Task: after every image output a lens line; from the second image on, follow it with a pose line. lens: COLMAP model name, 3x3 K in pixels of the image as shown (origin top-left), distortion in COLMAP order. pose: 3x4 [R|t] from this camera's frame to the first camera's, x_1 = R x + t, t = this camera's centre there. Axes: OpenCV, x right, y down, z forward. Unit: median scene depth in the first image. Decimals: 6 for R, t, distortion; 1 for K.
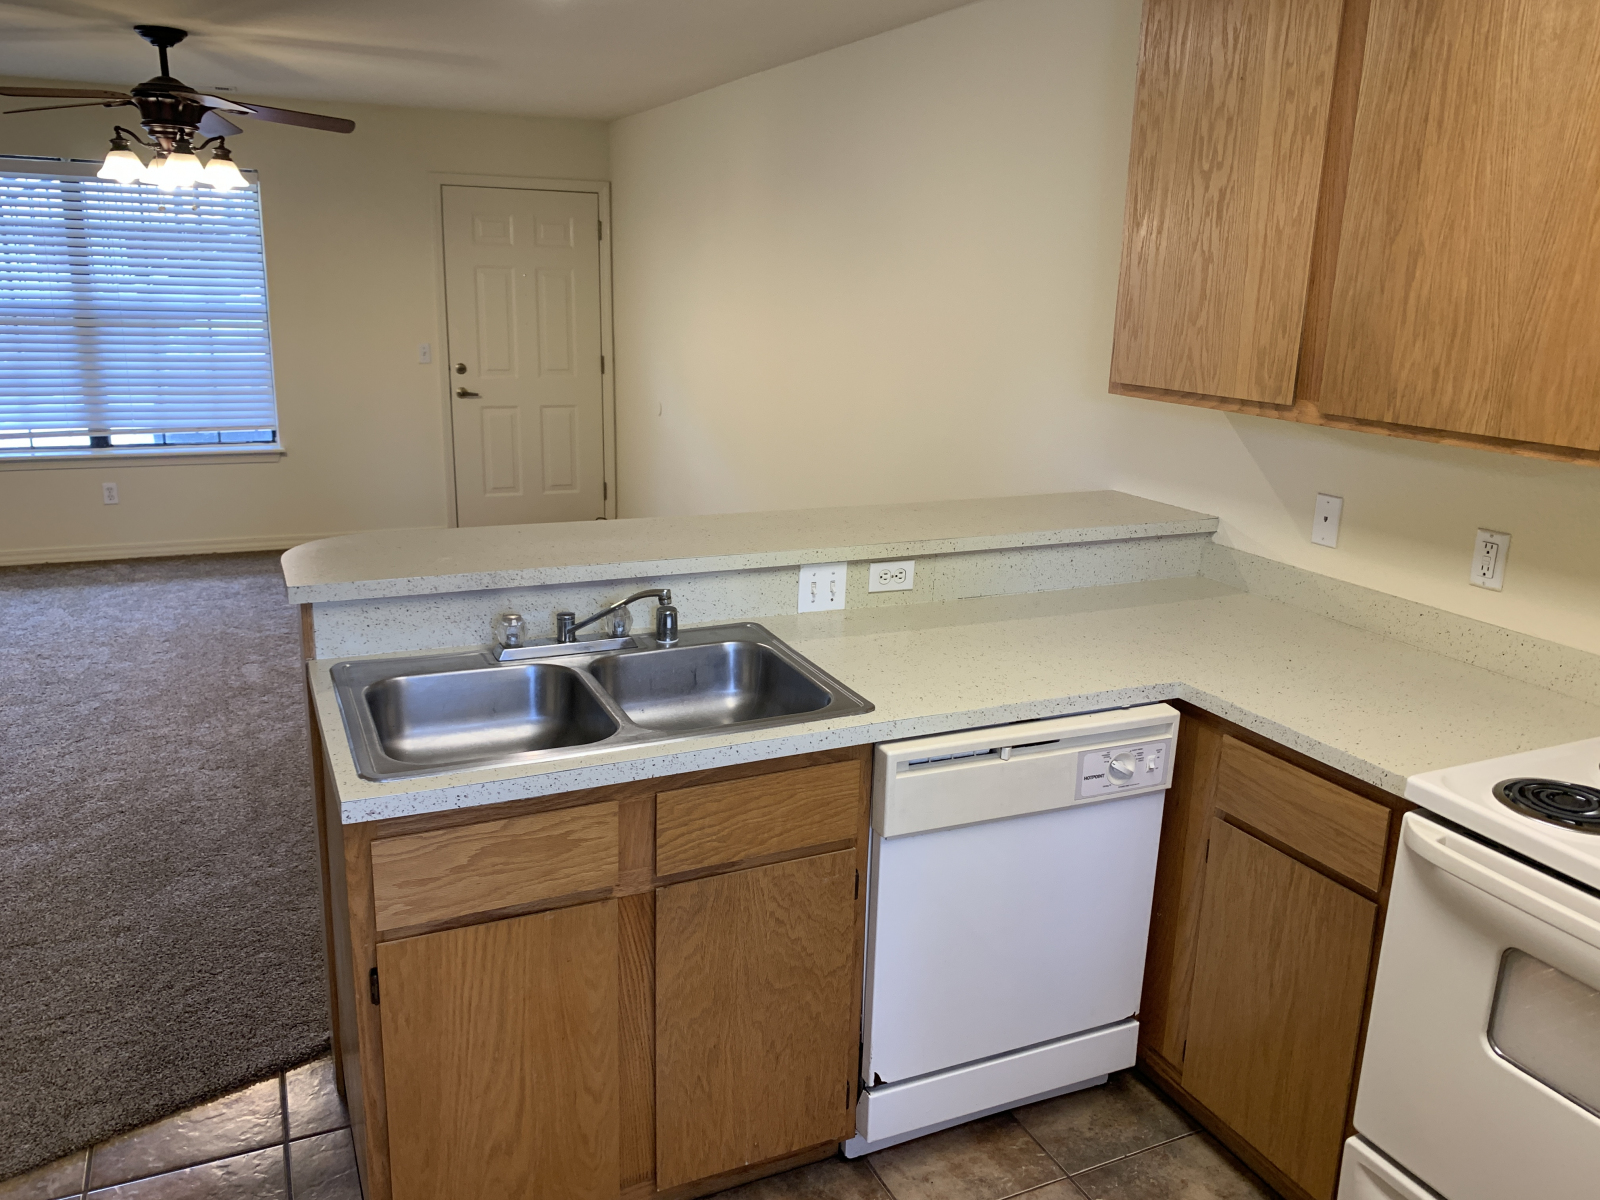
lens RADIAL K [[1240.2, 0, 802.3], [0, 1240.2, 596.5], [0, 0, 1]] dist [0.040446, -0.037399]
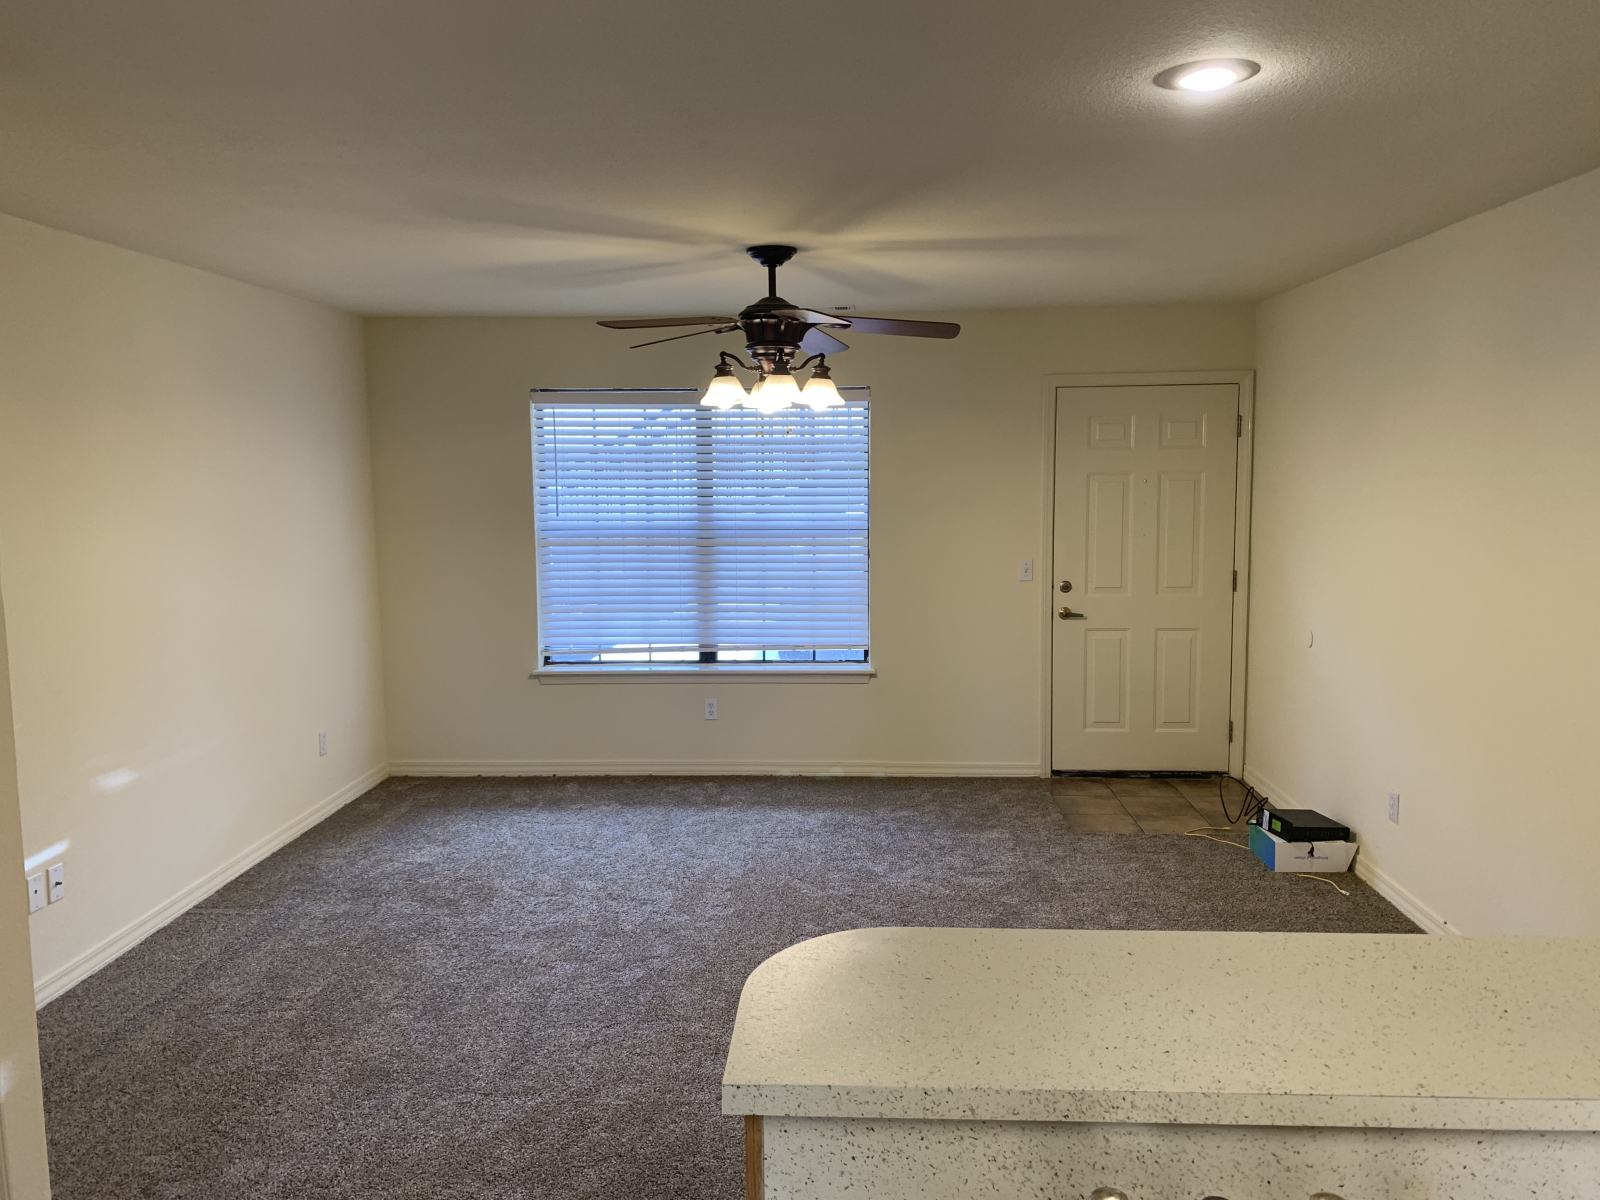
lens RADIAL K [[1213.3, 0, 797.0], [0, 1213.3, 596.3], [0, 0, 1]] dist [0.093961, -0.140901]
pose [[0.884516, 0.018486, -0.466143, -0.056022], [-0.086176, 0.988493, -0.124319, -0.074233], [0.458481, 0.150133, 0.875931, 0.221962]]
